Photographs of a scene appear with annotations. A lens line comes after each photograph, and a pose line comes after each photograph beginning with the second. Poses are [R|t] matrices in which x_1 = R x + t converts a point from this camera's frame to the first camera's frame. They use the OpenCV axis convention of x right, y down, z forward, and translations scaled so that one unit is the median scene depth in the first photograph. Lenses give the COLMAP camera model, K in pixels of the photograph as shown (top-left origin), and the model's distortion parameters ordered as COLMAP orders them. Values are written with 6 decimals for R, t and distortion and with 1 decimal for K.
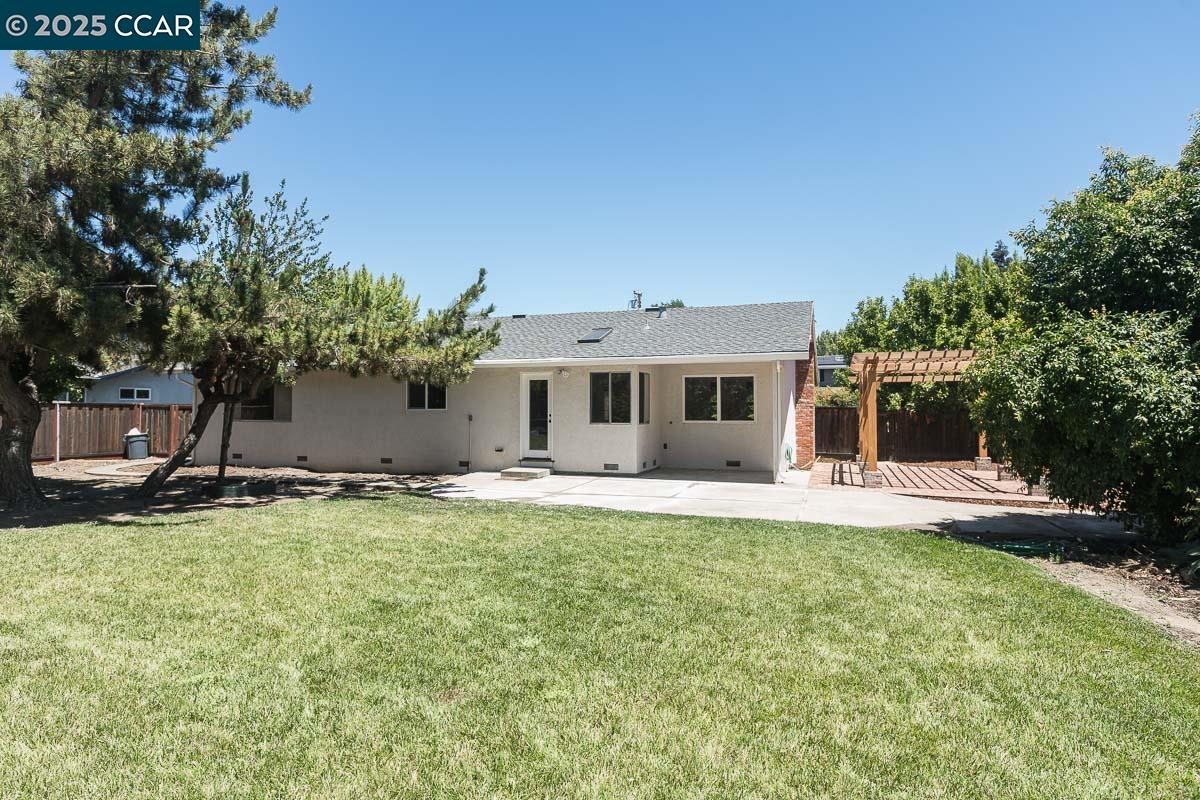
lens RADIAL K [[679.8, 0, 600.0], [0, 679.8, 400.0], [0, 0, 1]] dist [-0.001918, -0.001019]
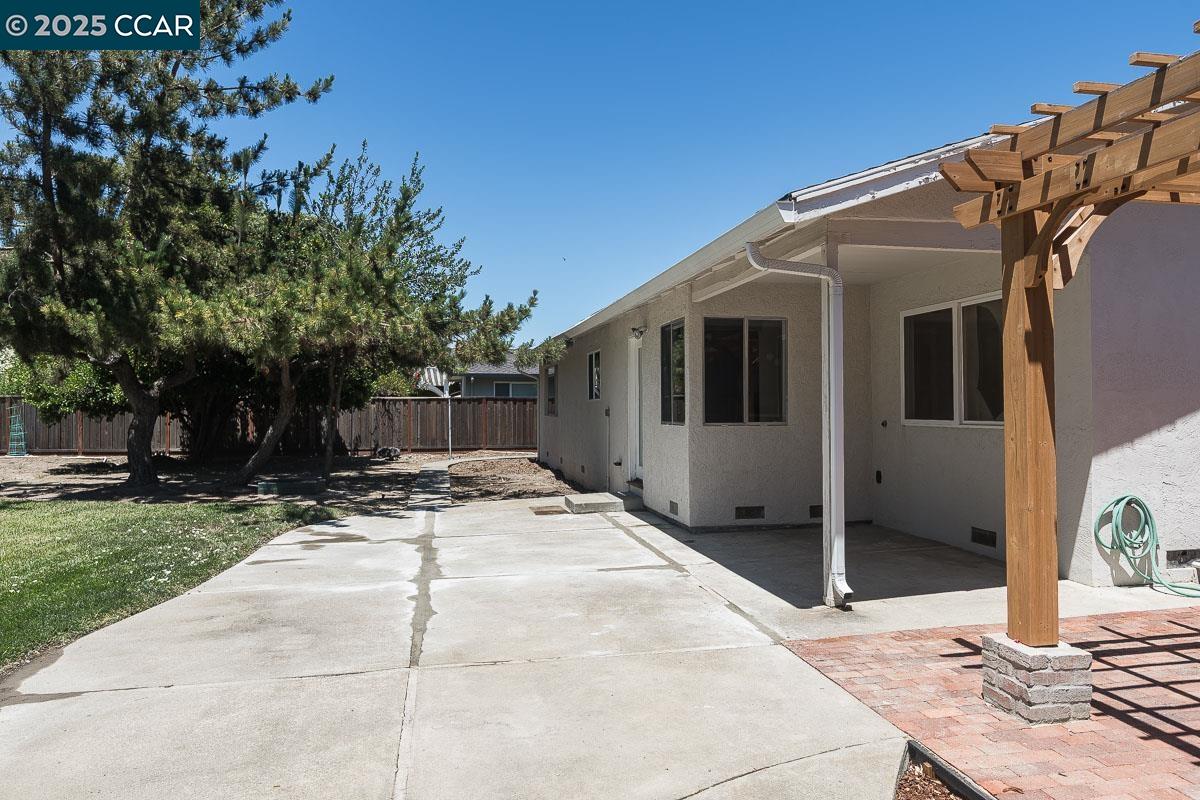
lens RADIAL K [[798.7, 0, 600.0], [0, 798.7, 400.0], [0, 0, 1]] dist [-0.000932, -0.003898]
pose [[0.497520, -0.011333, -0.867378, 0.469166], [0.019393, 0.999810, -0.001940, 0.015939], [0.867236, -0.015857, 0.497646, 0.603801]]
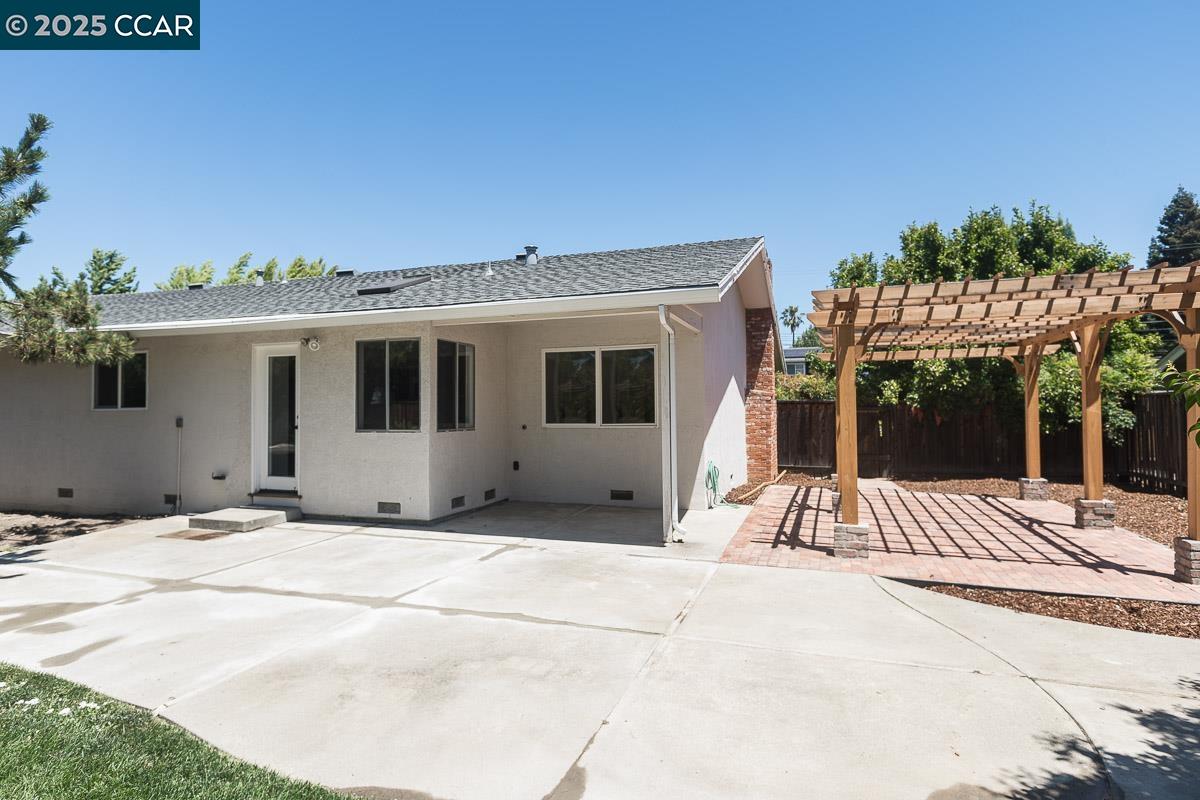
lens RADIAL K [[668.2, 0, 600.0], [0, 668.2, 400.0], [0, 0, 1]] dist [0.002066, 0.001120]
pose [[0.999958, -0.008599, 0.003271, 0.175656], [0.008596, 0.999963, 0.000693, 0.009406], [-0.003277, -0.000665, 0.999994, 0.412510]]
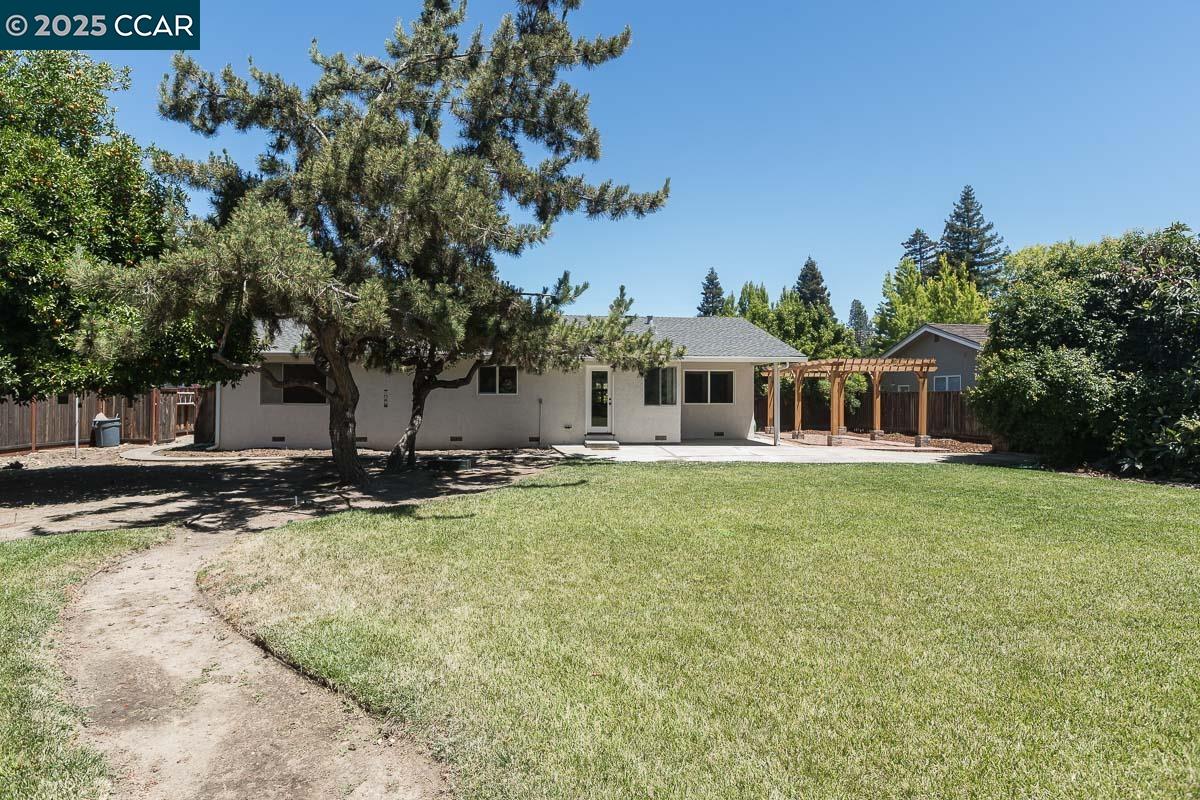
lens RADIAL K [[607.5, 0, 591.7], [0, 607.5, 385.1], [0, 0, 1]] dist [-0.001384, -0.000264]
pose [[0.915809, 0.009183, 0.401508, -0.543937], [-0.008898, 0.999957, -0.002576, -0.000890], [-0.401514, -0.001214, 0.915852, -0.036020]]
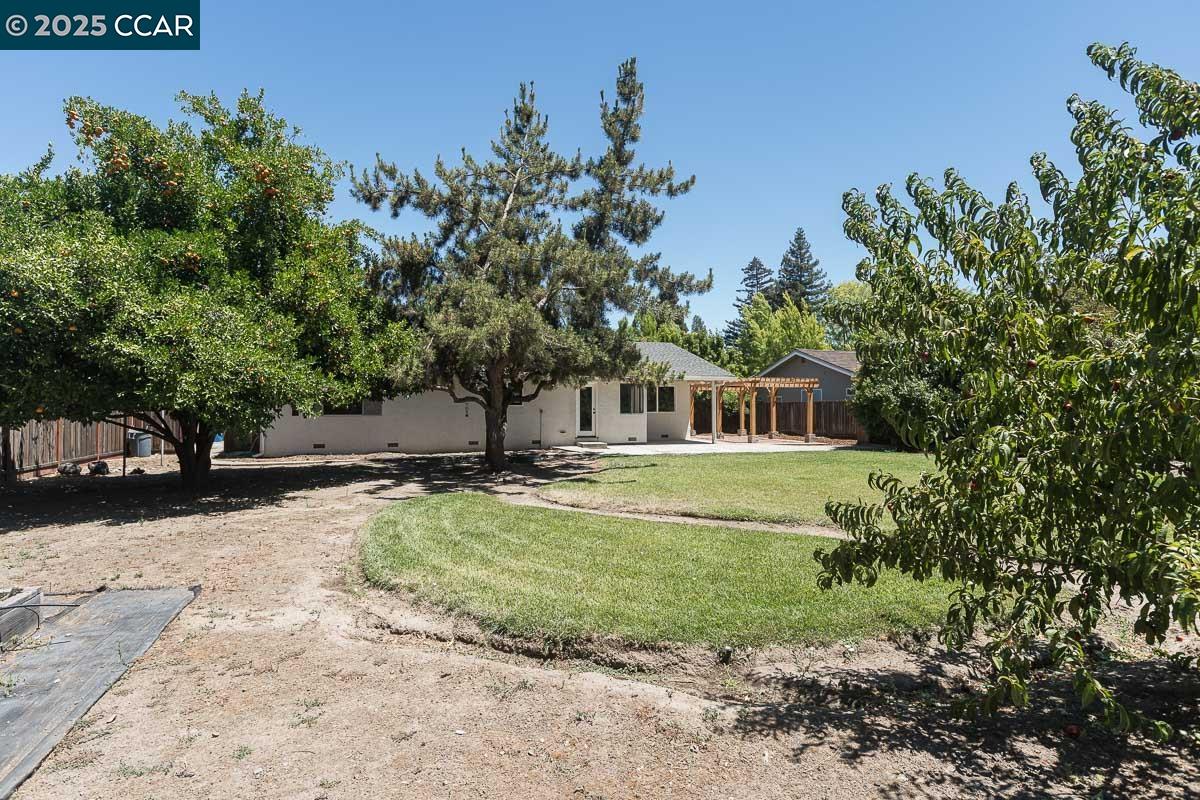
lens RADIAL K [[637.7, 0, 599.1], [0, 637.7, 369.0], [0, 0, 1]] dist [0.001659, -0.001107]
pose [[0.769901, 0.034833, 0.637212, -0.987767], [-0.008555, 0.998983, -0.044273, -0.005081], [-0.638106, 0.028635, 0.769416, -0.162996]]
